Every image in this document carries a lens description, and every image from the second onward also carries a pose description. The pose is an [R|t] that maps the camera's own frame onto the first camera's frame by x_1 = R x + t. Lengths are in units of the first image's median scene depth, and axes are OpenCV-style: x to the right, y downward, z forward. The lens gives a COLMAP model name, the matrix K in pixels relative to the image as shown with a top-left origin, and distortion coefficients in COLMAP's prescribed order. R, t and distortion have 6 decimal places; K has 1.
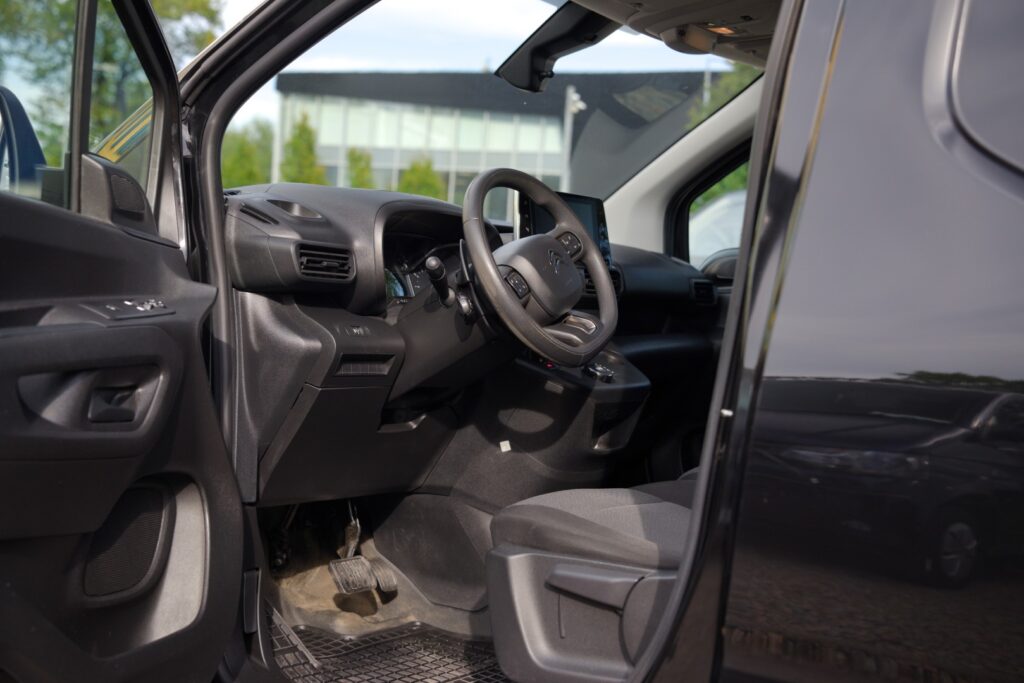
lens RADIAL K [[1316.6, 0, 509.9], [0, 1316.6, 344.5], [0, 0, 1]] dist [0.204614, 0.000000]
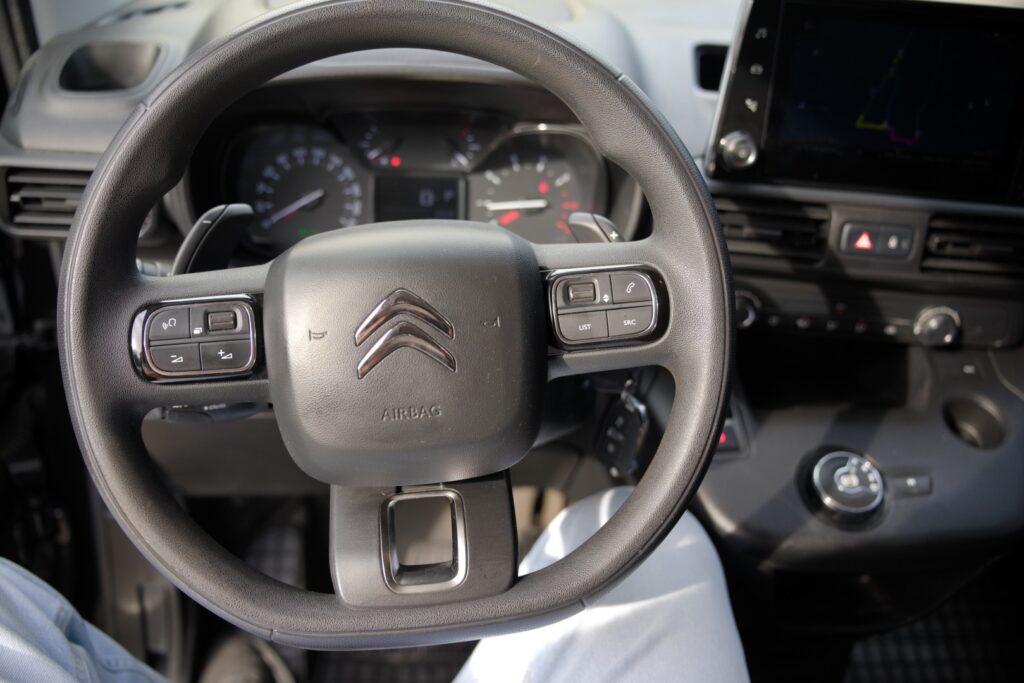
lens RADIAL K [[834.8, 0, 503.4], [0, 834.8, 345.3], [0, 0, 1]] dist [-0.099222, 0.075702]
pose [[0.632330, 0.355751, -0.688186, 0.168694], [-0.032461, 0.899714, 0.435272, -0.132923], [0.774019, -0.252896, 0.580464, 0.817635]]
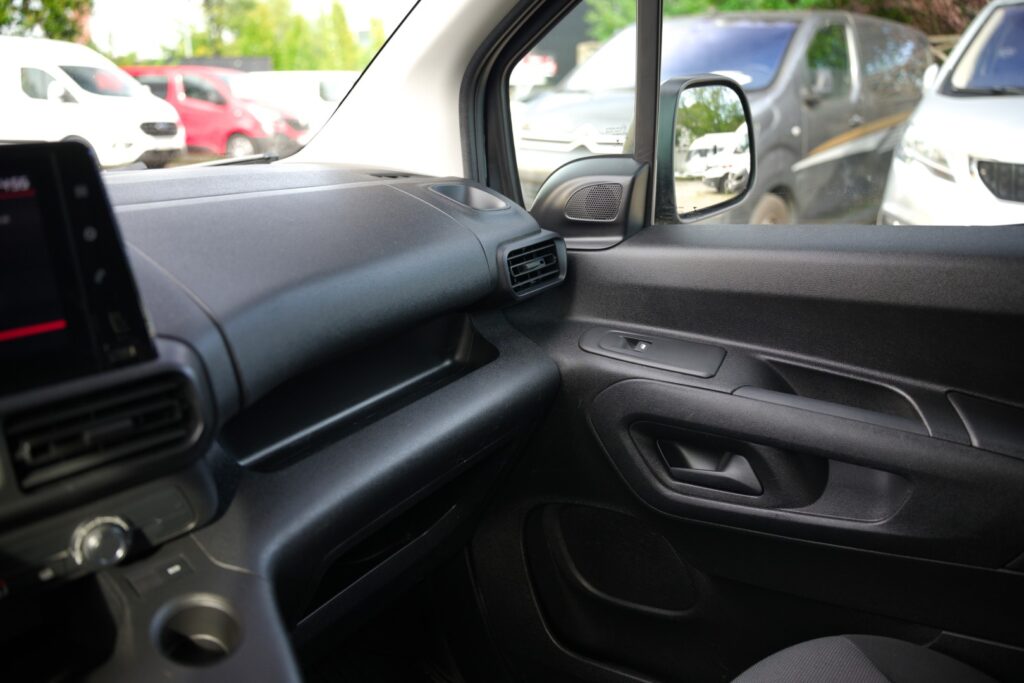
lens RADIAL K [[834.8, 0, 515.7], [0, 834.8, 344.5], [0, 0, 1]] dist [-0.099222, 0.075702]
pose [[0.996014, -0.088462, -0.011450, 0.183288], [0.088549, 0.965098, 0.246466, -0.114040], [-0.010752, -0.246498, 0.969084, 0.905416]]
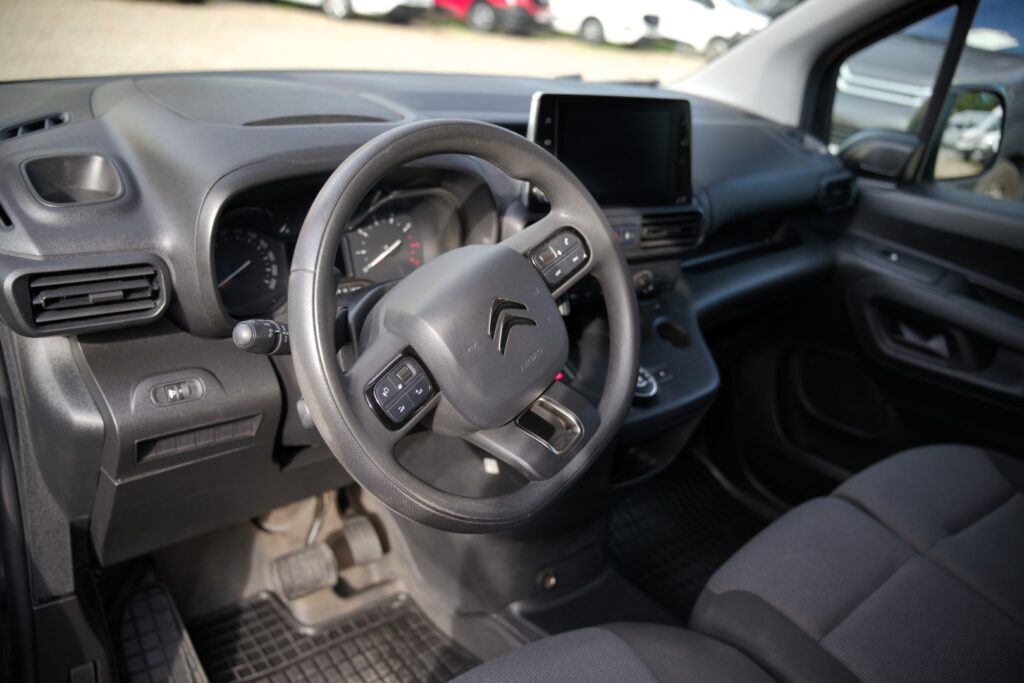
lens RADIAL K [[834.8, 0, 503.1], [0, 834.8, 340.2], [0, 0, 1]] dist [-0.099222, 0.075702]
pose [[0.965984, 0.141549, -0.216422, 0.095541], [-0.056062, 0.931618, 0.359089, -0.157602], [0.252451, -0.334741, 0.907864, 0.629838]]
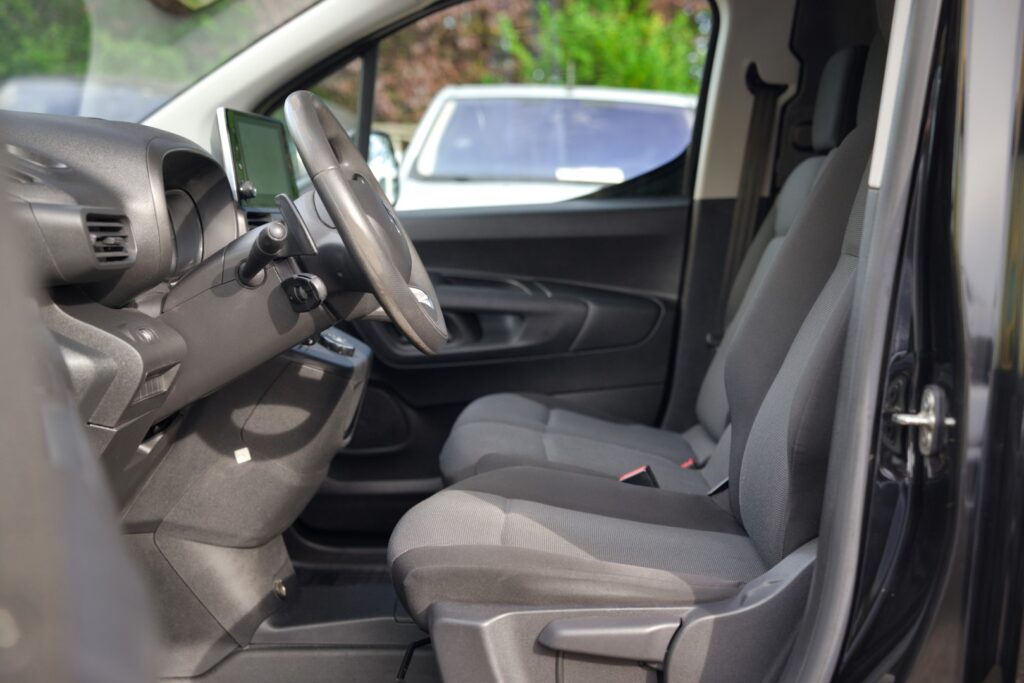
lens RADIAL K [[1316.6, 0, 514.0], [0, 1316.6, 335.5], [0, 0, 1]] dist [0.204614, 0.000000]
pose [[0.816399, -0.102973, 0.568233, -0.314823], [0.056803, 0.993521, 0.098432, -0.059970], [-0.574688, -0.048082, 0.816959, 0.298009]]
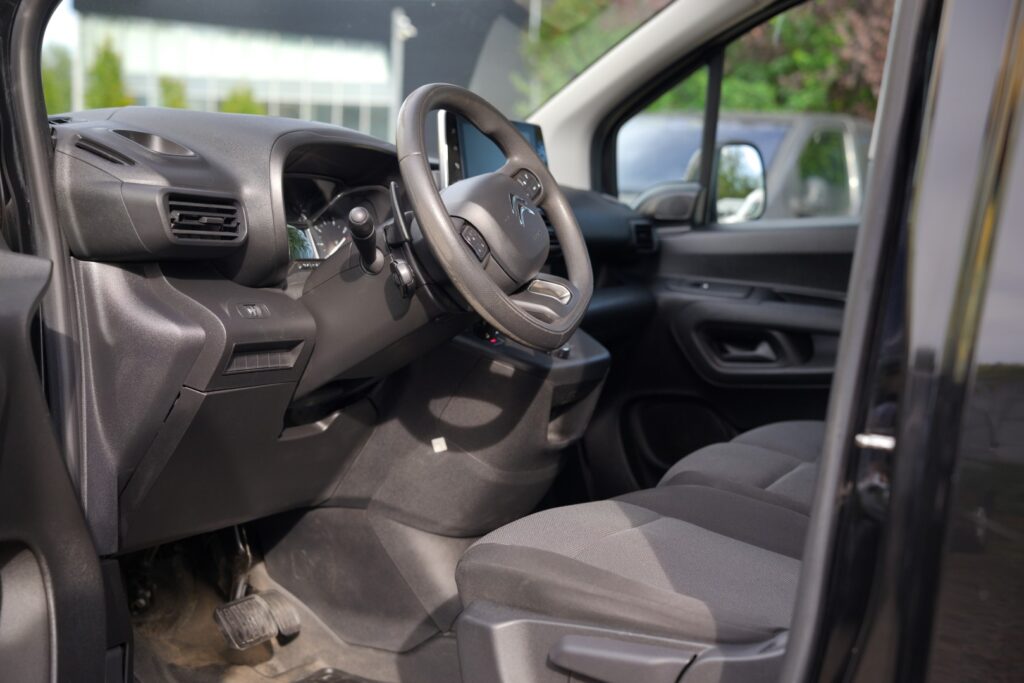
lens RADIAL K [[1316.6, 0, 508.6], [0, 1316.6, 339.6], [0, 0, 1]] dist [0.204614, 0.000000]
pose [[0.991337, -0.036085, 0.126286, -0.061537], [0.029958, 0.998295, 0.050089, -0.024024], [-0.127878, -0.045872, 0.990729, 0.228986]]
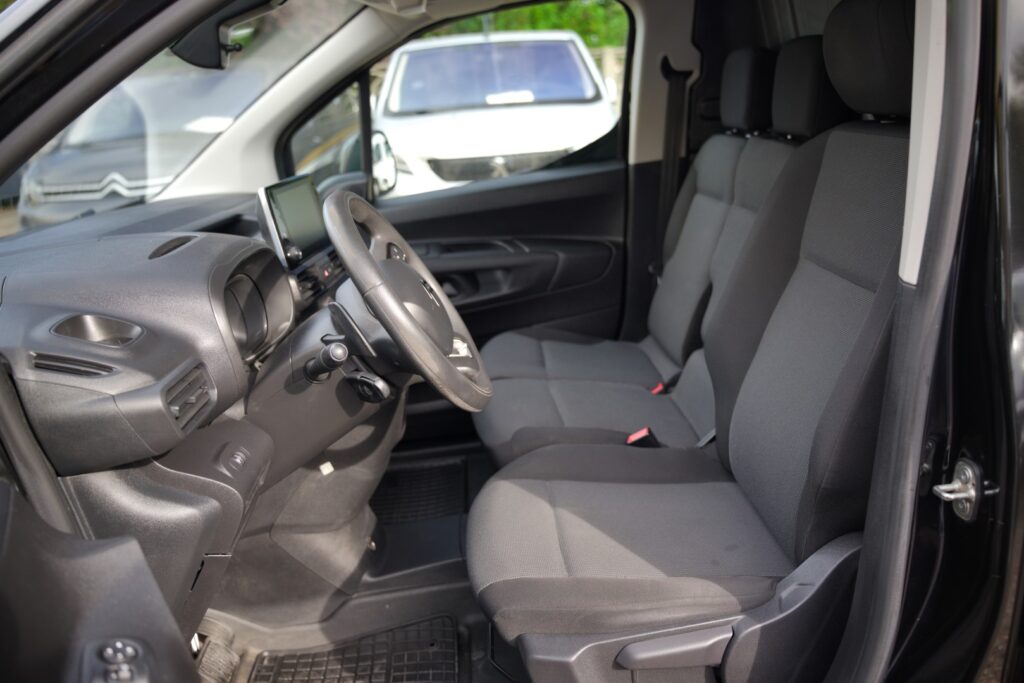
lens RADIAL K [[834.8, 0, 514.5], [0, 834.8, 339.3], [0, 0, 1]] dist [-0.099222, 0.075702]
pose [[0.754004, -0.316841, 0.575404, -0.220220], [0.167038, 0.939668, 0.298535, -0.168137], [-0.635277, -0.128982, 0.761438, 0.495791]]
